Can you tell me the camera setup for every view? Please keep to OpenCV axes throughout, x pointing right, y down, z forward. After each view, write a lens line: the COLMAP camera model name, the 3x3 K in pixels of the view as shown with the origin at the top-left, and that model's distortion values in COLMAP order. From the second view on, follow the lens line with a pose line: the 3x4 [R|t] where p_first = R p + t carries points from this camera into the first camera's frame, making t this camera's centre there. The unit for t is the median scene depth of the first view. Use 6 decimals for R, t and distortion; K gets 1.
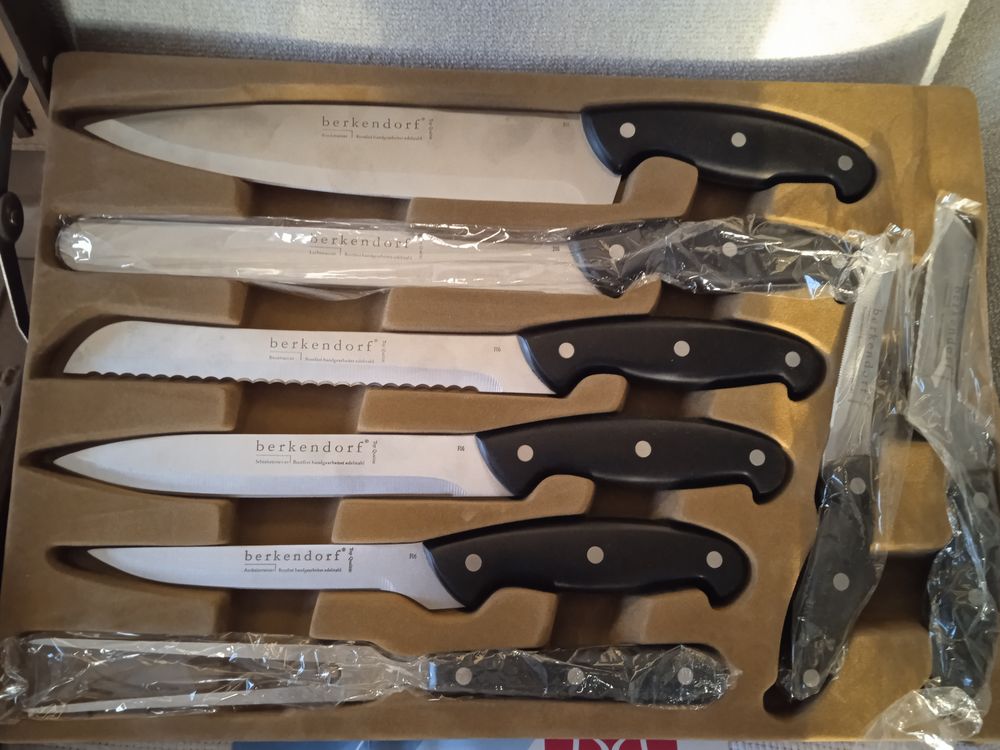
lens RADIAL K [[837.3, 0, 500.0], [0, 837.3, 375.0], [0, 0, 1]] dist [0.033844, -0.040812]
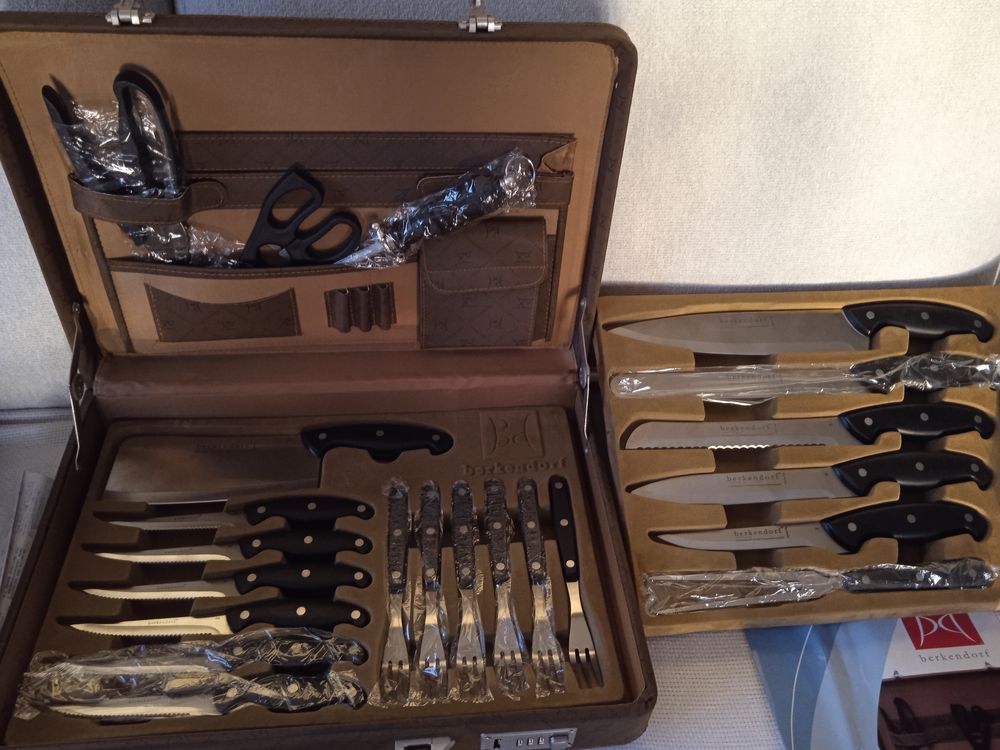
lens RADIAL K [[837.3, 0, 500.0], [0, 837.3, 375.0], [0, 0, 1]] dist [0.033844, -0.040812]
pose [[0.996035, -0.068177, 0.057144, -0.887846], [0.080422, 0.964680, -0.250847, 0.291152], [-0.038024, 0.254449, 0.966338, -0.908016]]
